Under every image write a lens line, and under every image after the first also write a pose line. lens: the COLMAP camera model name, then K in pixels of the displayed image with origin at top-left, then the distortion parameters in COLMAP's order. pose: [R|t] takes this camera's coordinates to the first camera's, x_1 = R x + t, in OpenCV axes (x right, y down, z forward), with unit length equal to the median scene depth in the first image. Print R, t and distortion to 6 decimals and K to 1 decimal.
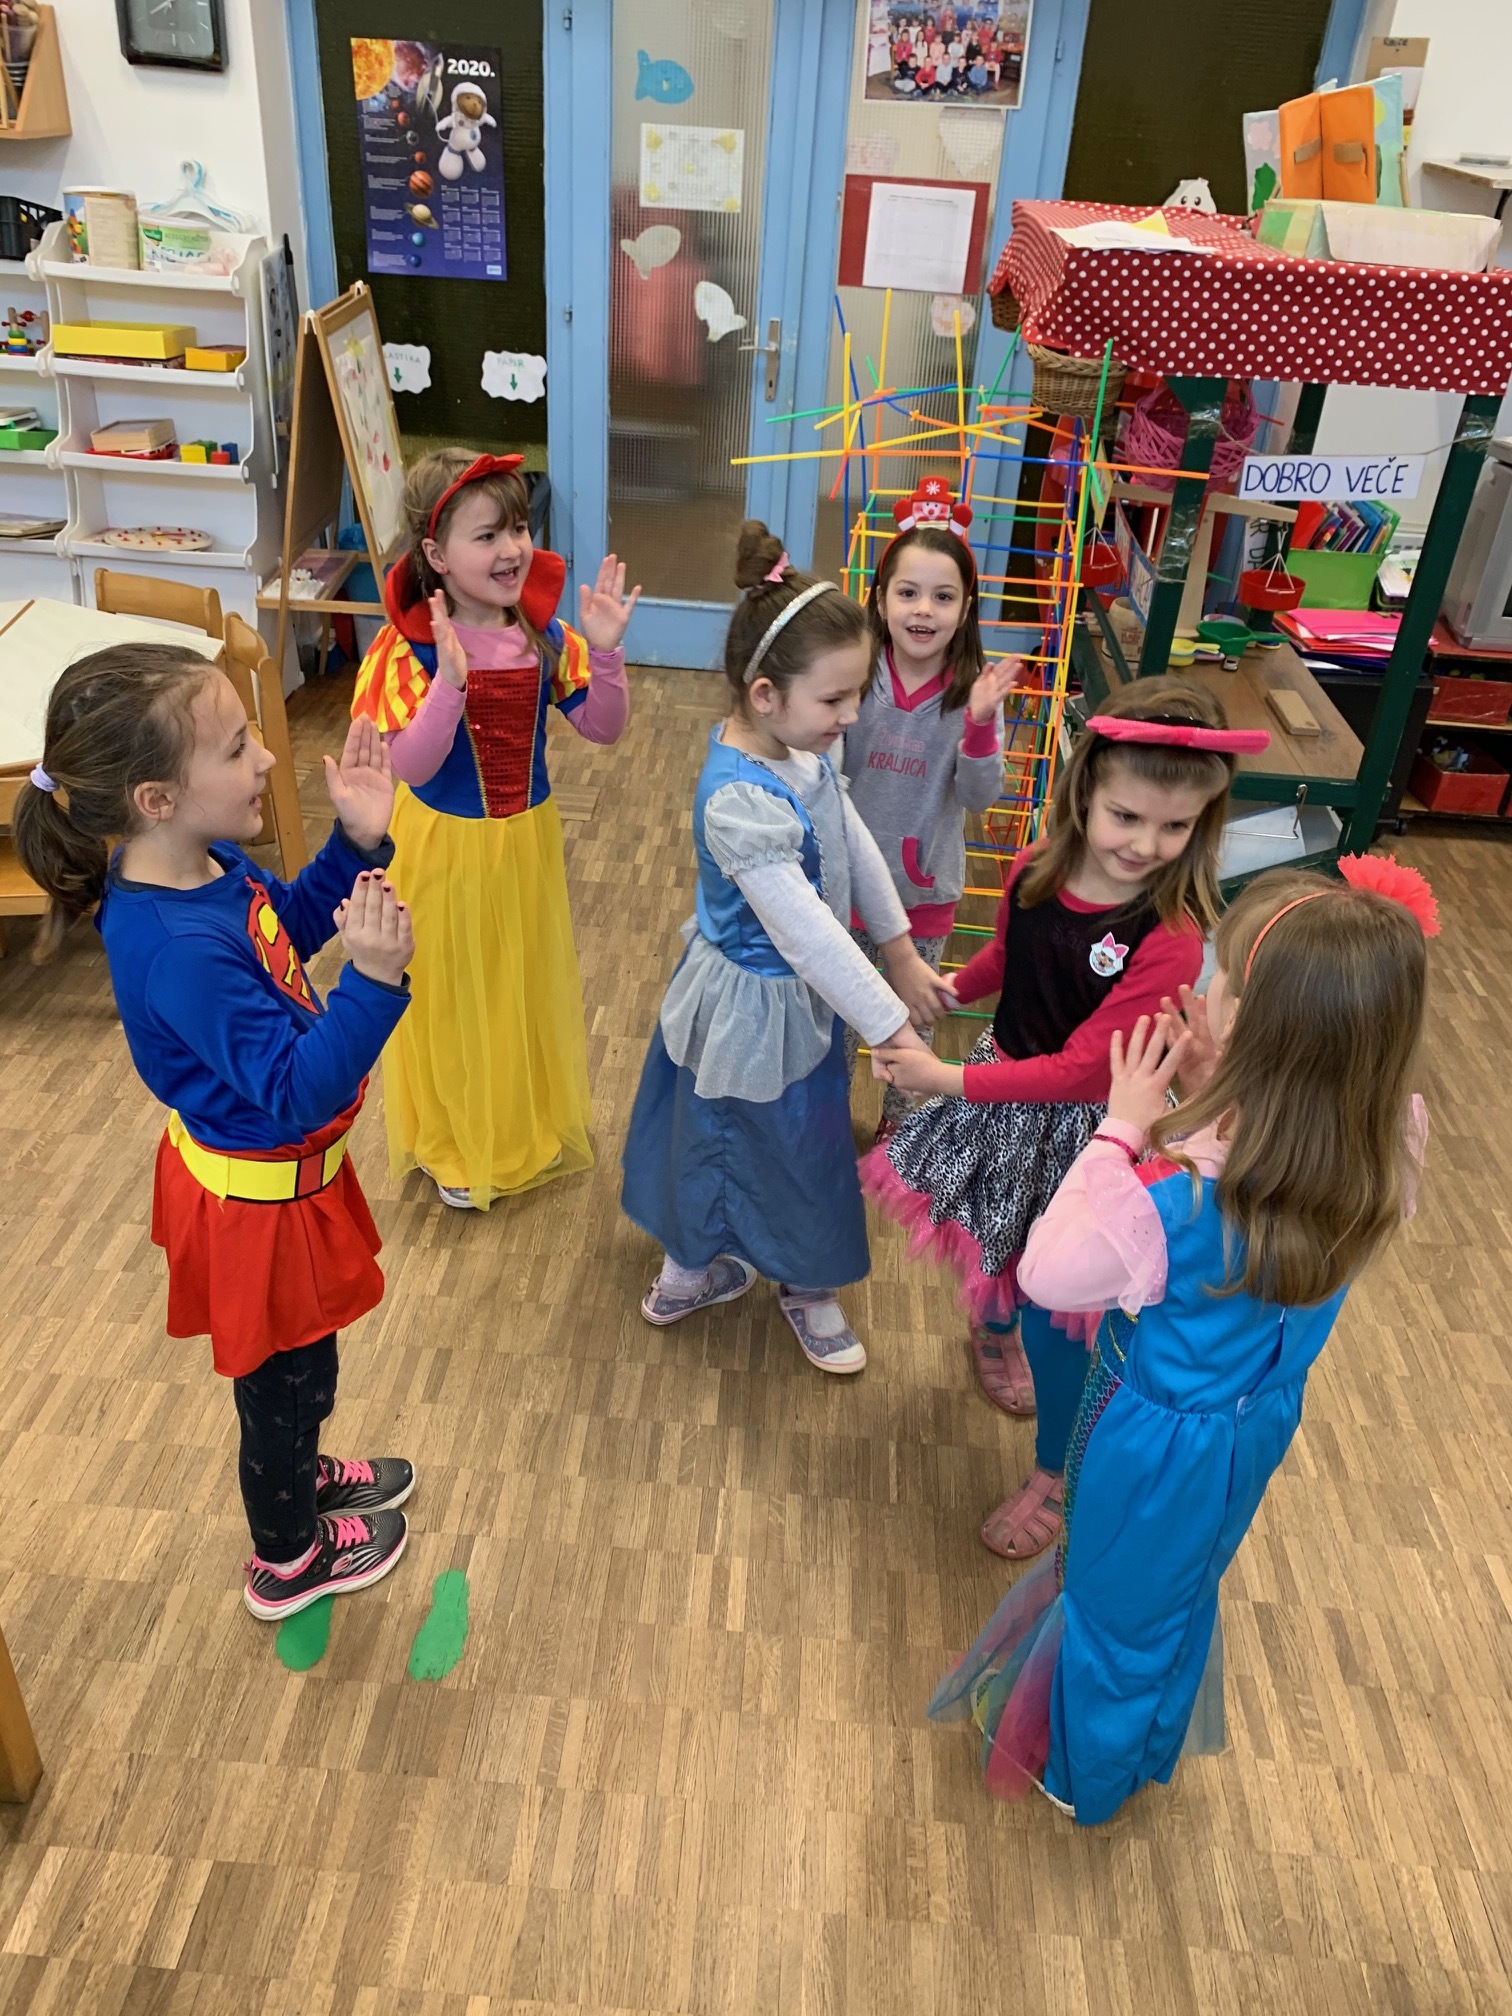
lens RADIAL K [[1504.7, 0, 782.5], [0, 1504.7, 971.6], [0, 0, 1]] dist [0.003584, 0.005208]
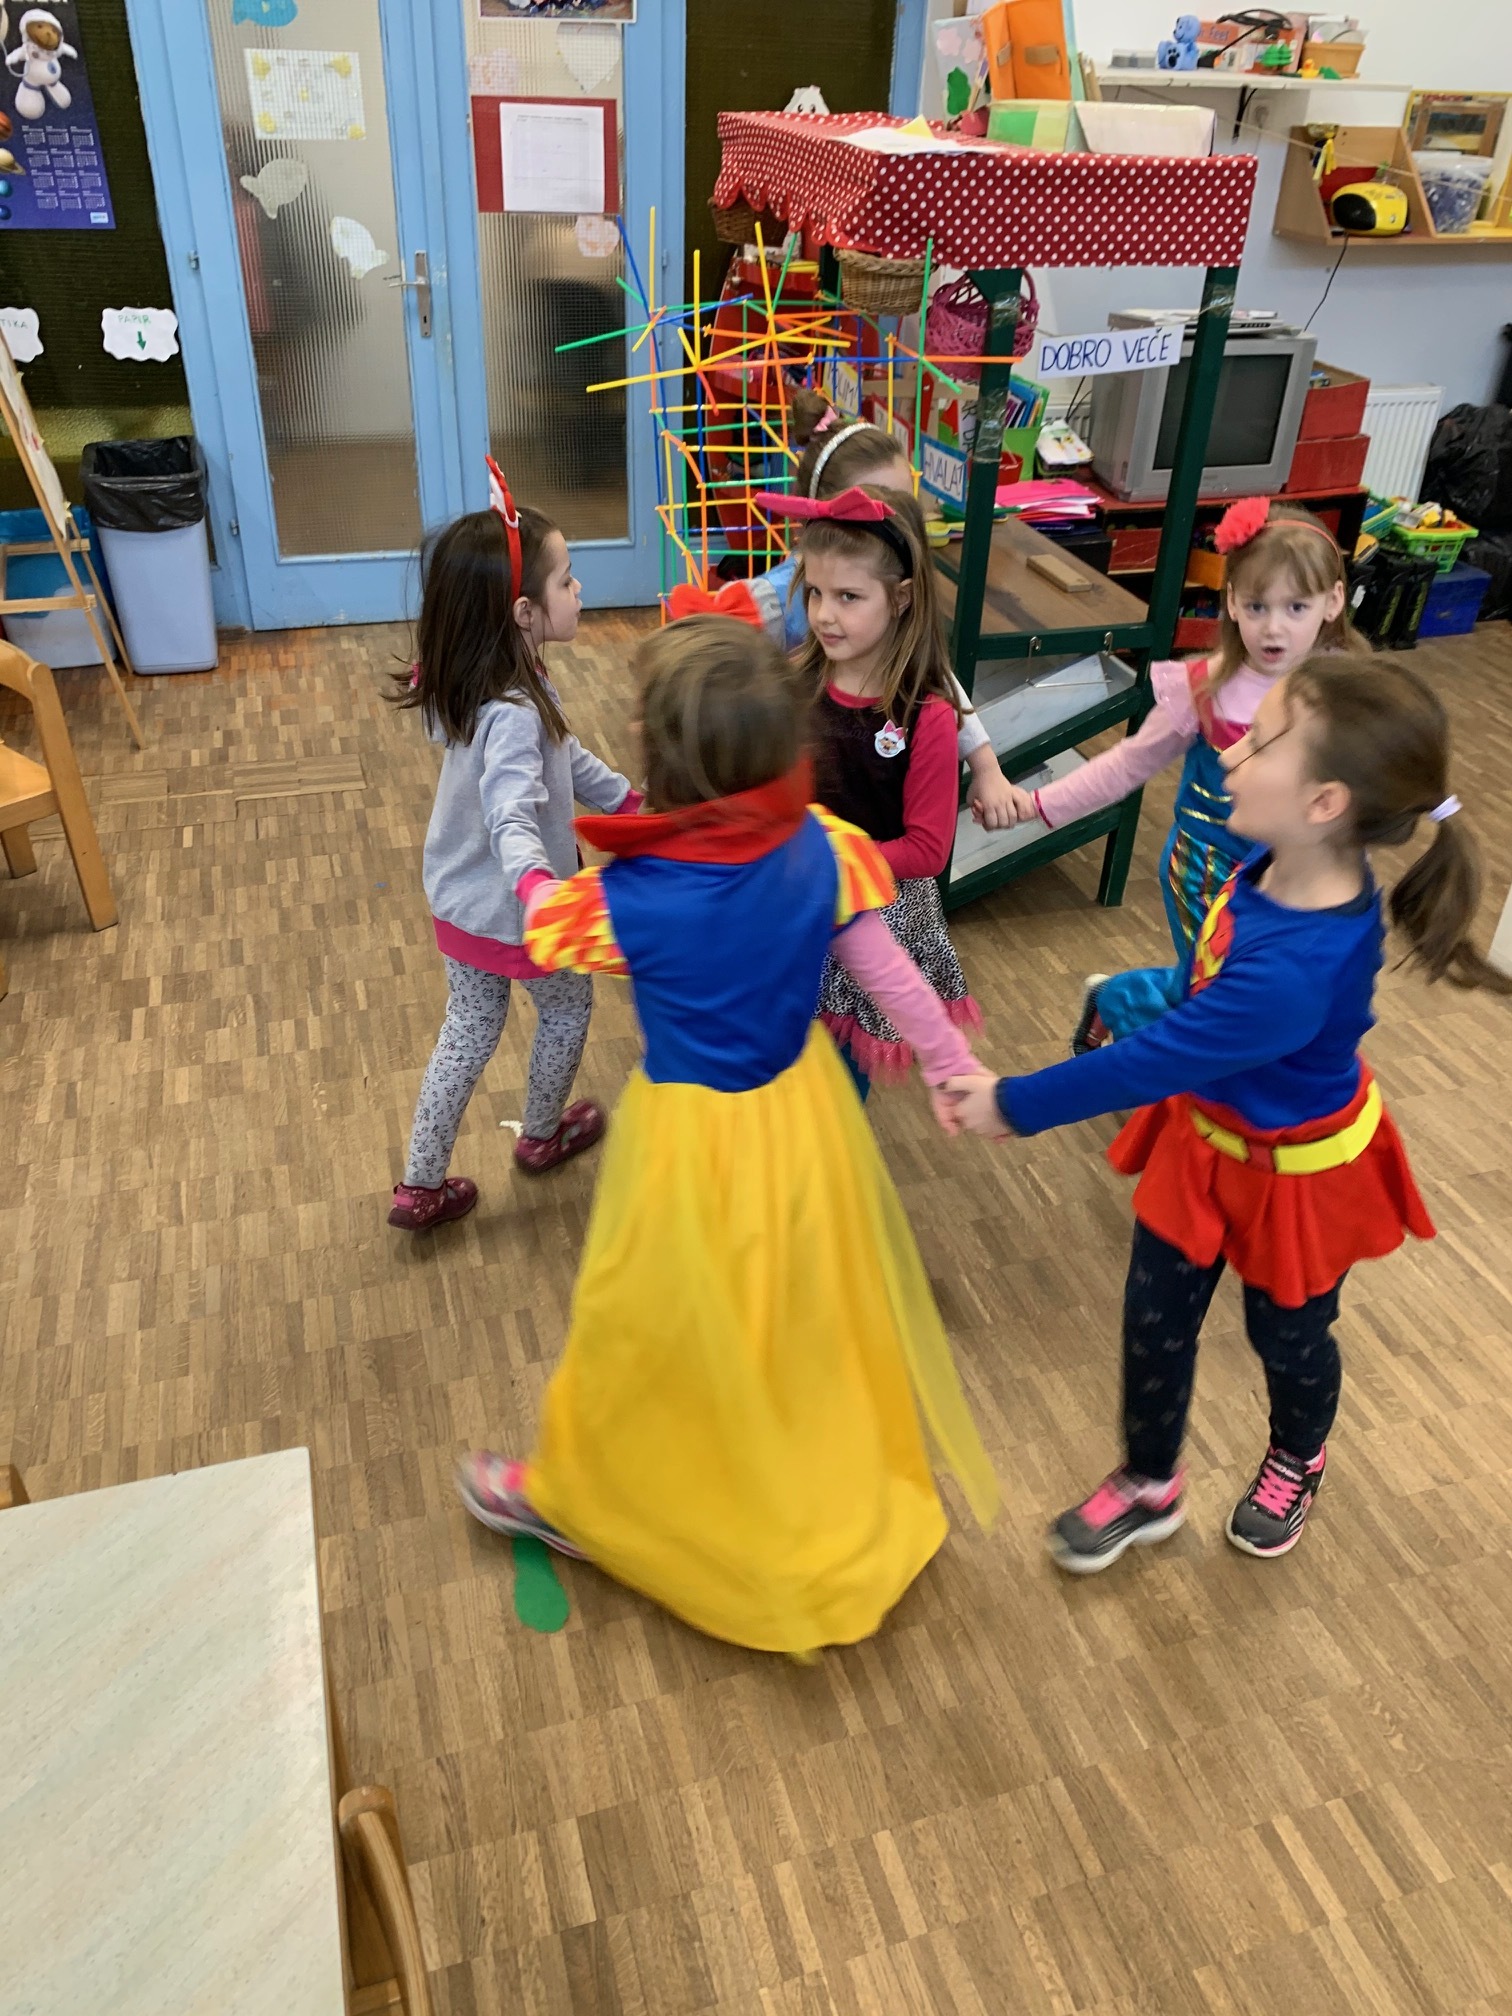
lens RADIAL K [[1509.8, 0, 778.9], [0, 1509.8, 961.1], [0, 0, 1]] dist [0.010413, -0.002588]
pose [[0.935256, -0.206031, 0.287832, -0.176711], [0.195733, 0.978537, 0.064442, -0.003602], [-0.294932, -0.003932, 0.955510, -0.001258]]
